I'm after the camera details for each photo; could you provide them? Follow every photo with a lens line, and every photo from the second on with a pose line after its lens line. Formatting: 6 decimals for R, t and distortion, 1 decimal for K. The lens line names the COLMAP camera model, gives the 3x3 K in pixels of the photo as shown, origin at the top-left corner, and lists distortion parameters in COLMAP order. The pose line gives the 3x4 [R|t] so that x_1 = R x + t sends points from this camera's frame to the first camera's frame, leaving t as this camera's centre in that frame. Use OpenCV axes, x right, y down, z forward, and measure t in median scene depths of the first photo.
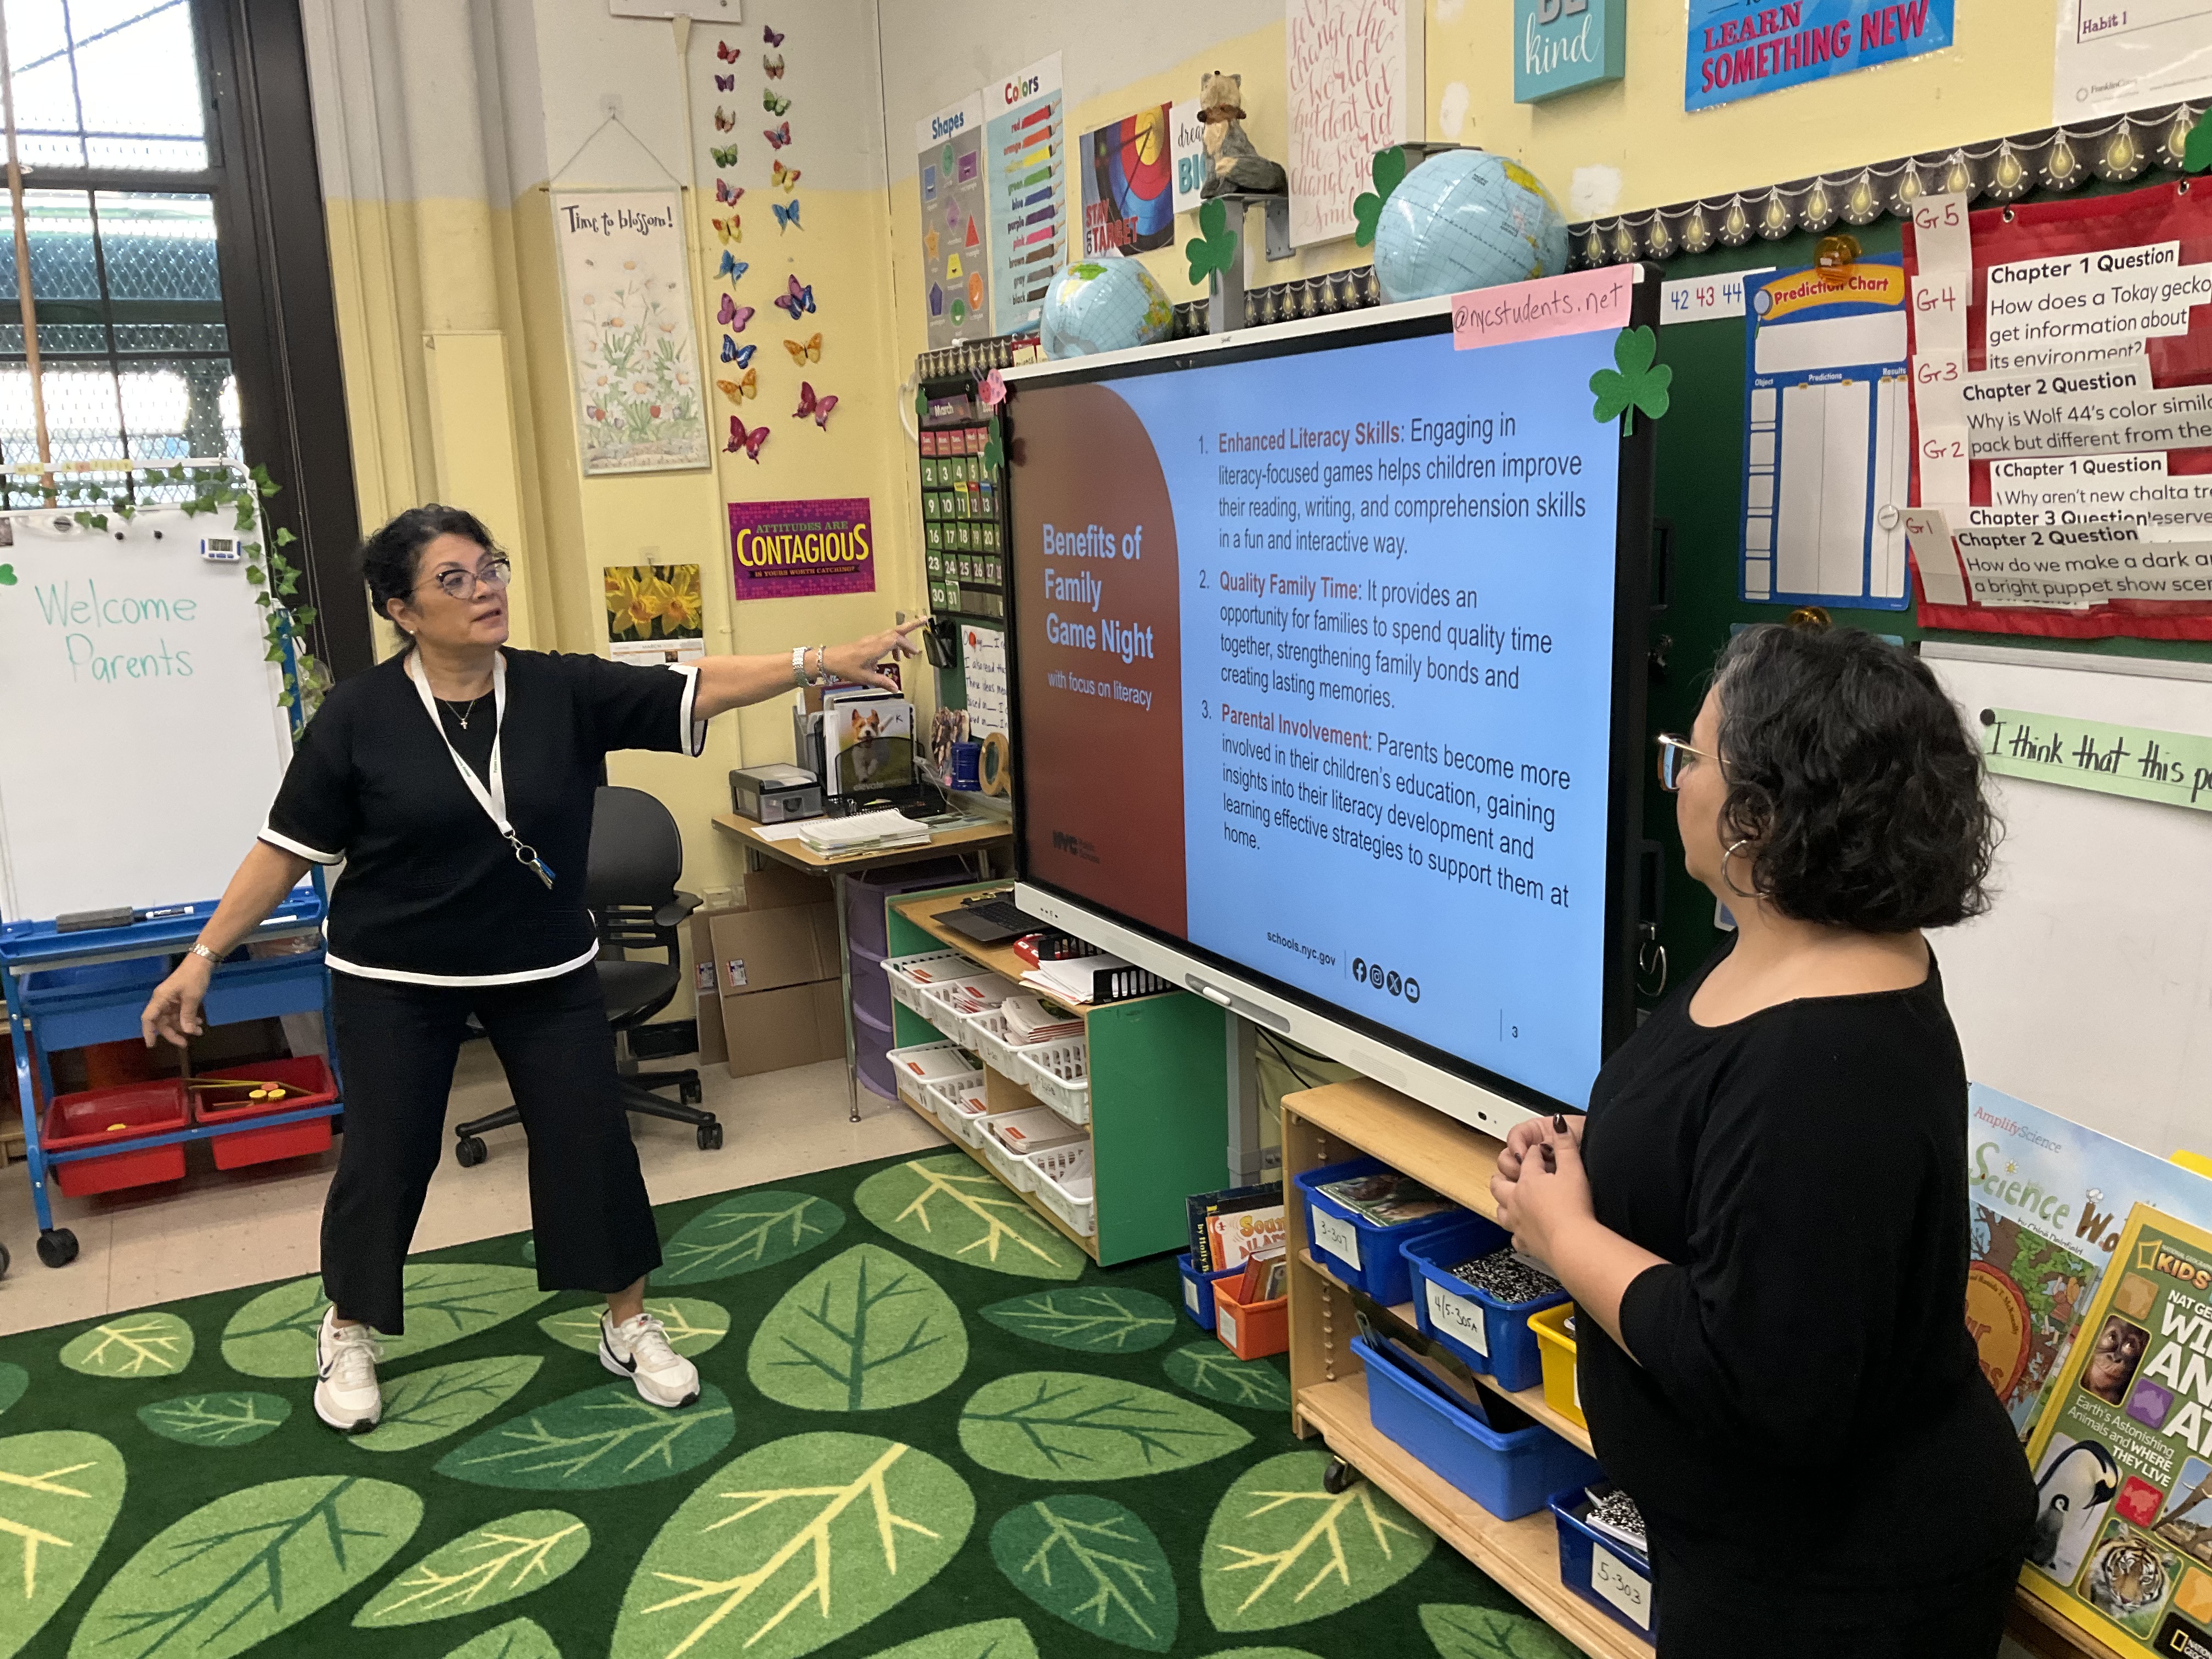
lens RADIAL K [[1802.8, 0, 1134.3], [0, 1802.8, 864.2], [0, 0, 1]] dist [0.021036, -0.053178]
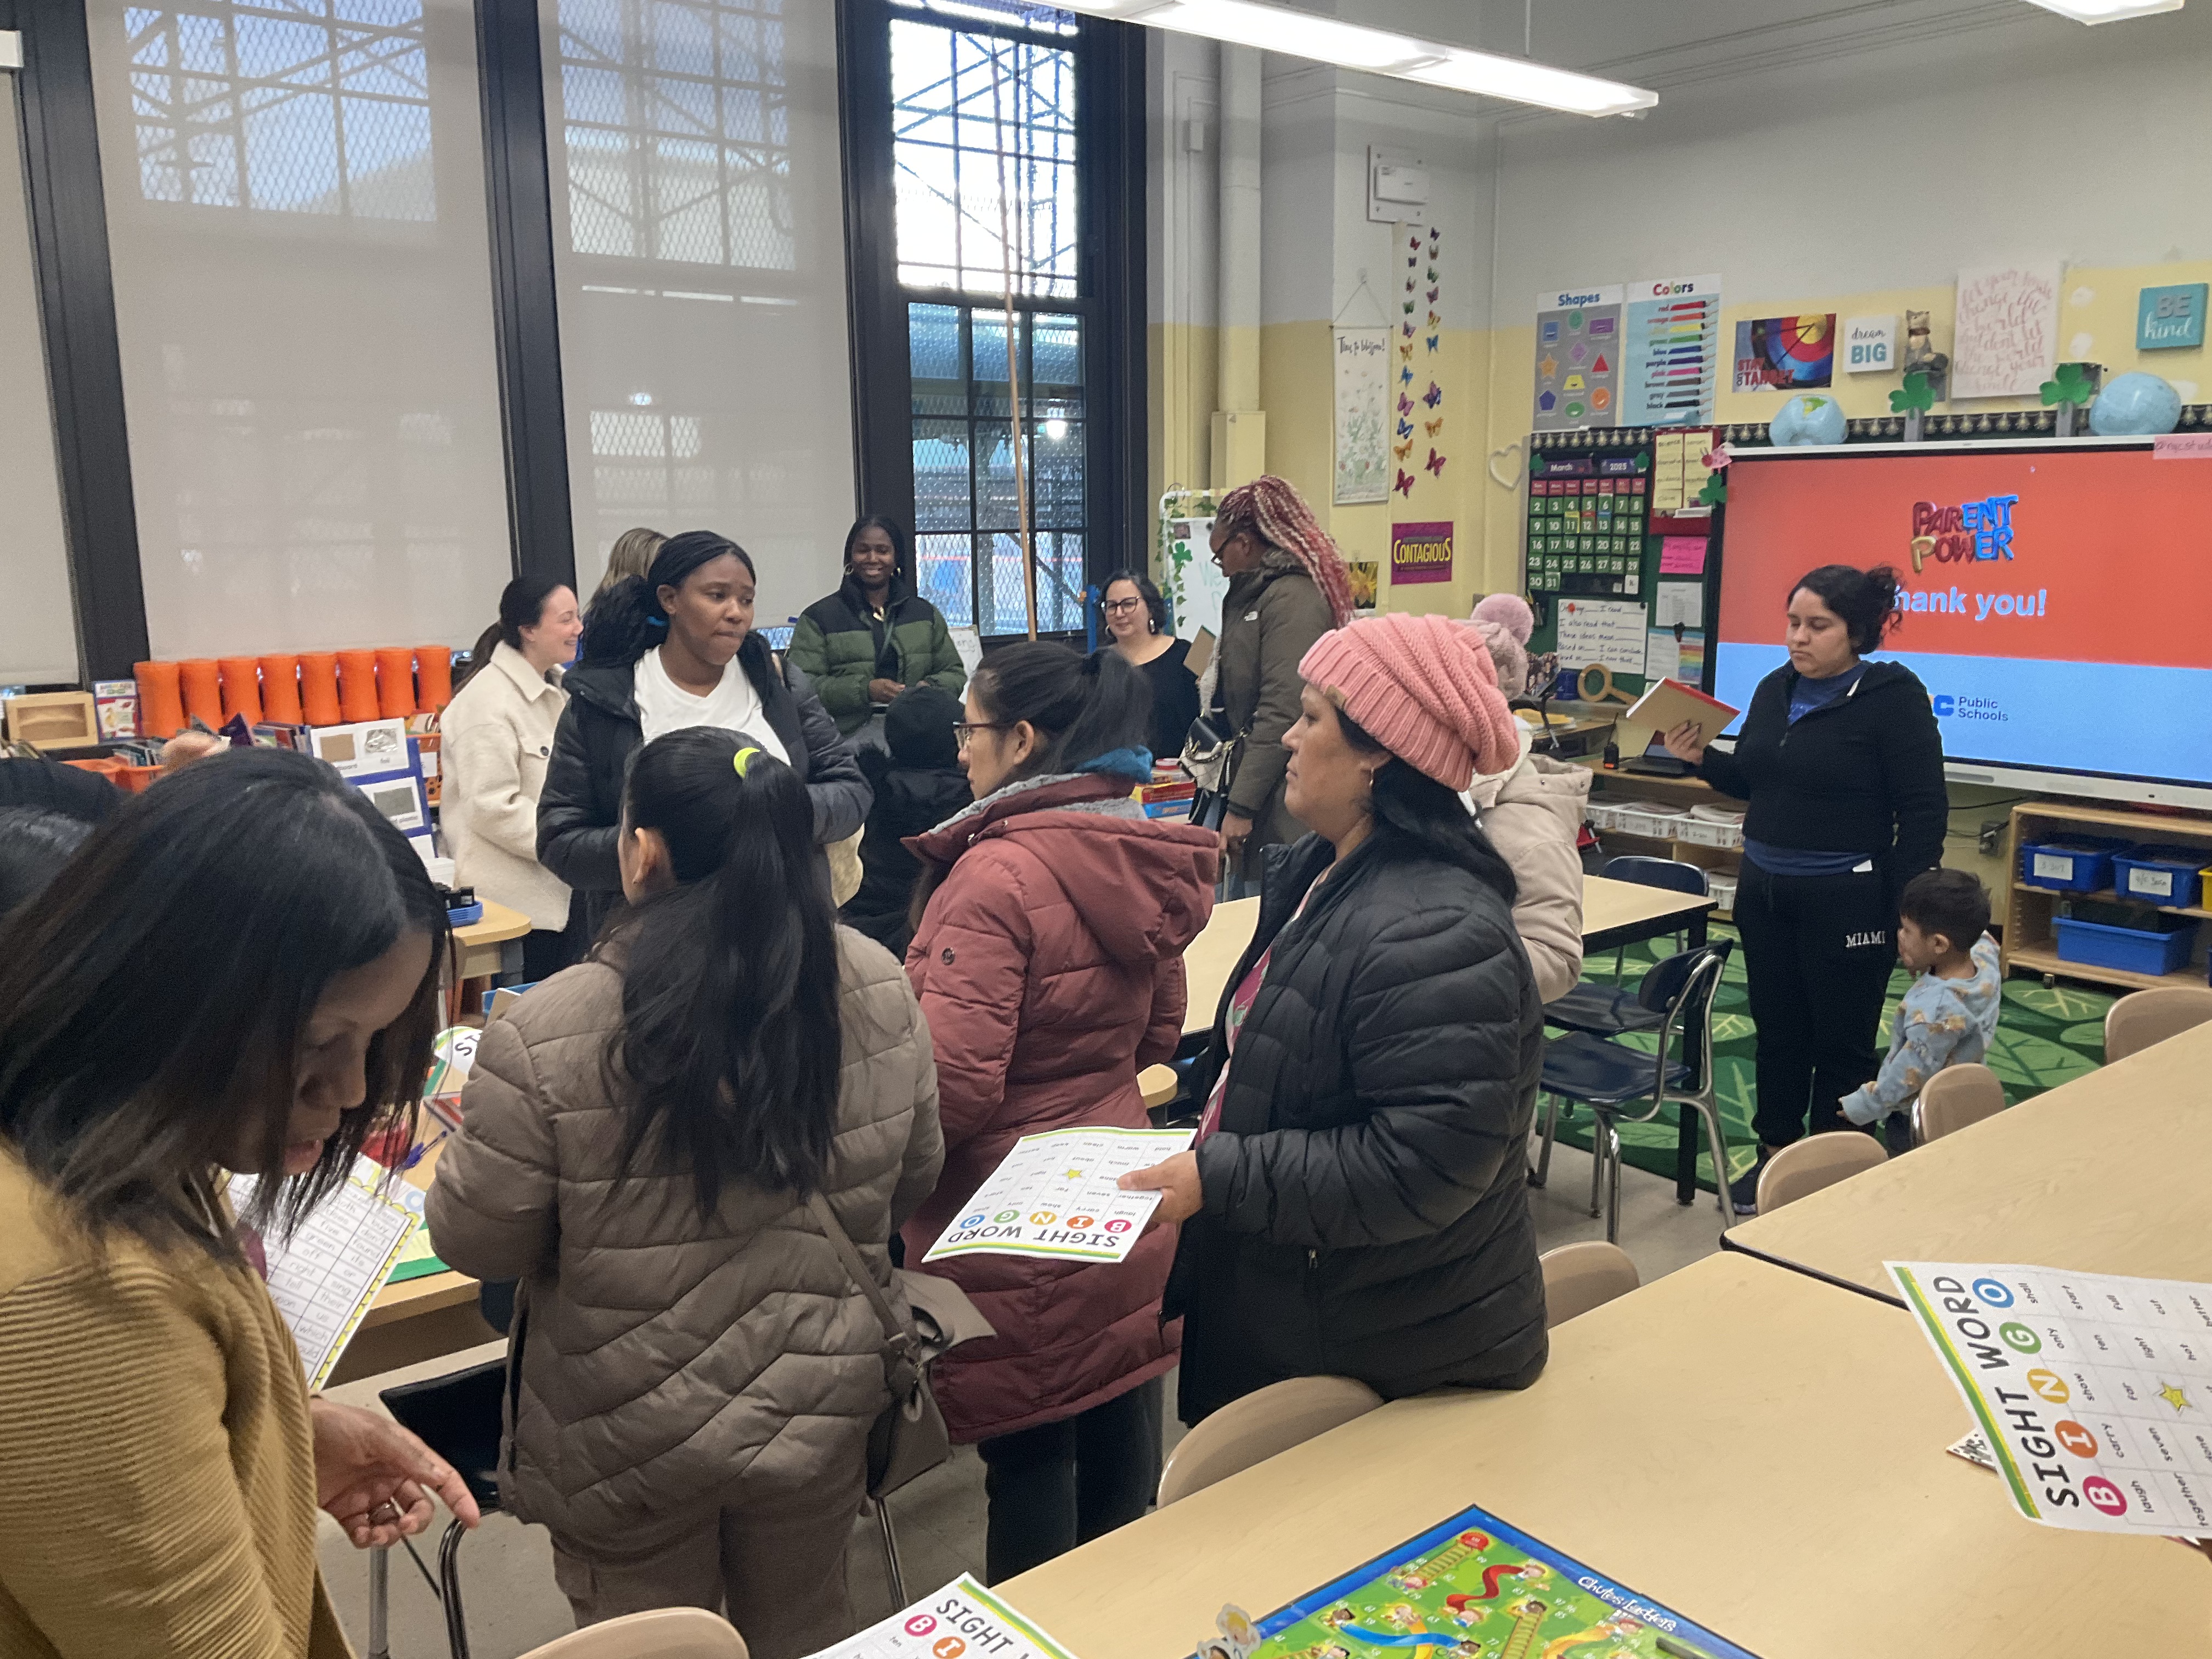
lens RADIAL K [[1802.8, 0, 1103.0], [0, 1802.8, 875.9], [0, 0, 1]] dist [0.021036, -0.053178]
pose [[0.978857, -0.023380, 0.203208, -1.443652], [0.026301, 0.999586, -0.011683, 0.215732], [-0.202850, 0.016781, 0.979066, -0.879204]]
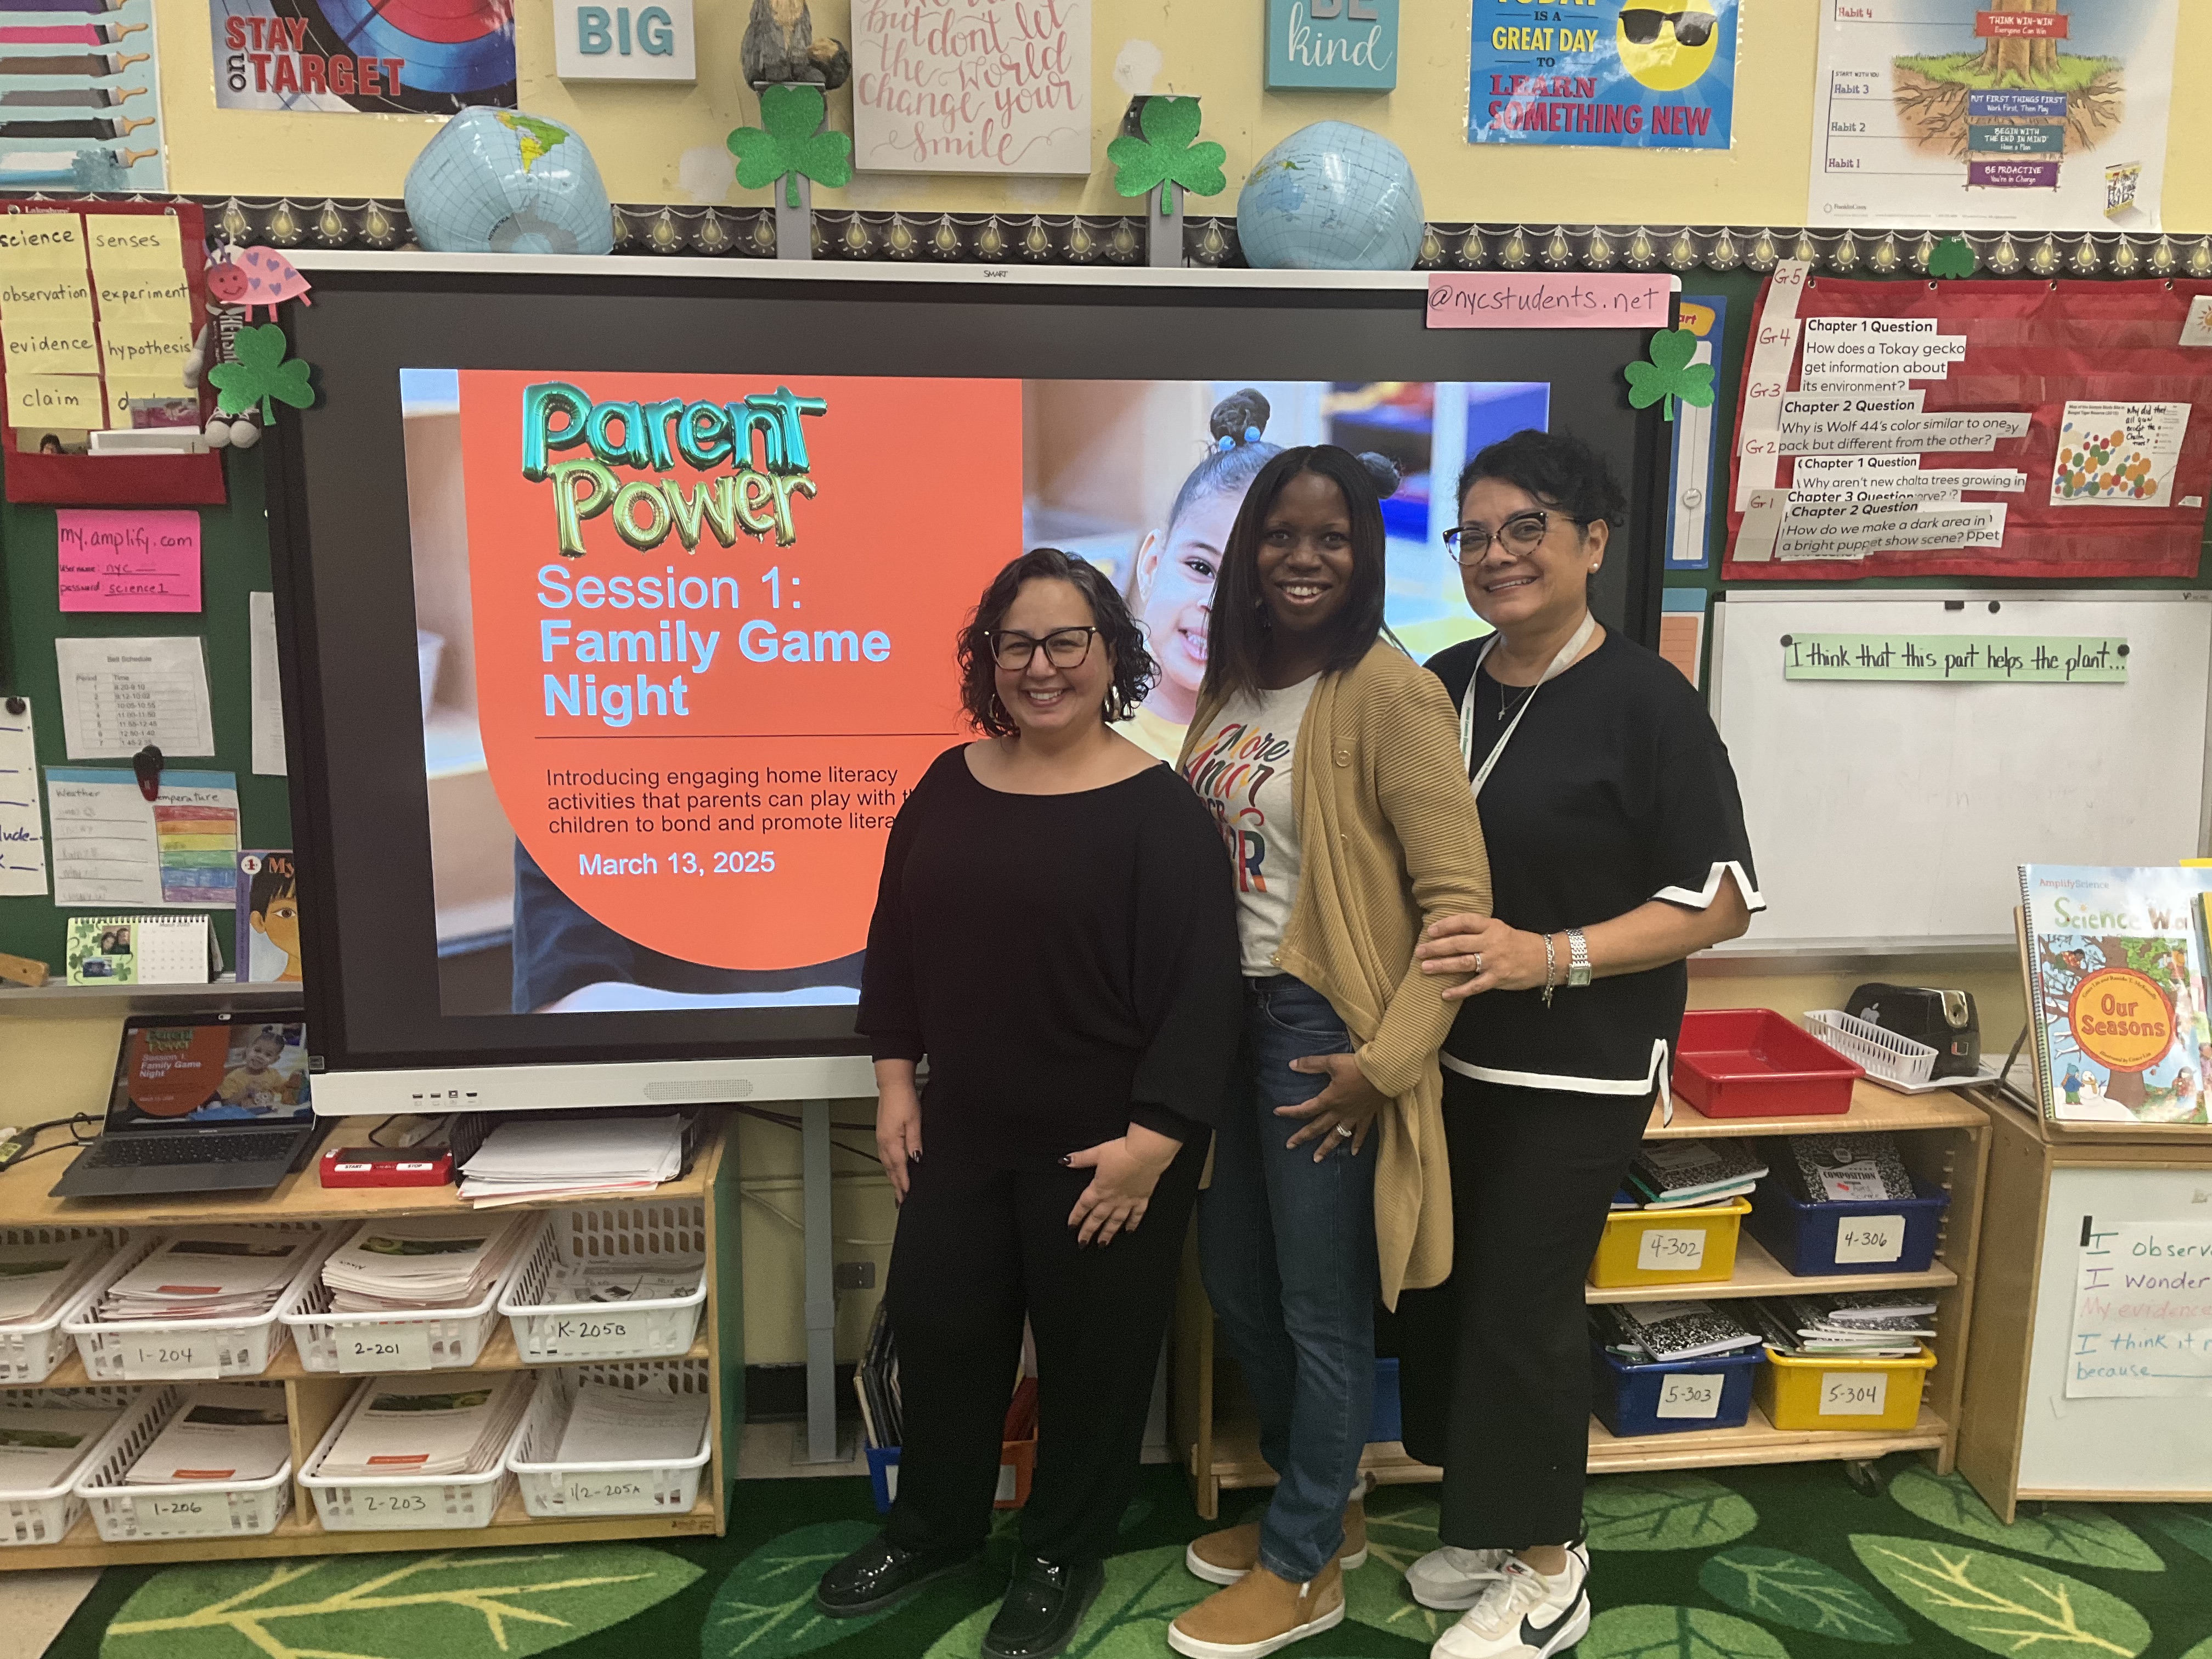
lens RADIAL K [[1802.8, 0, 1117.6], [0, 1802.8, 837.2], [0, 0, 1]] dist [0.021036, -0.053178]
pose [[0.368473, -0.138253, 0.919301, -0.761414], [0.180898, 0.980640, 0.074970, -0.097171], [-0.911868, 0.138675, 0.386350, 0.710675]]
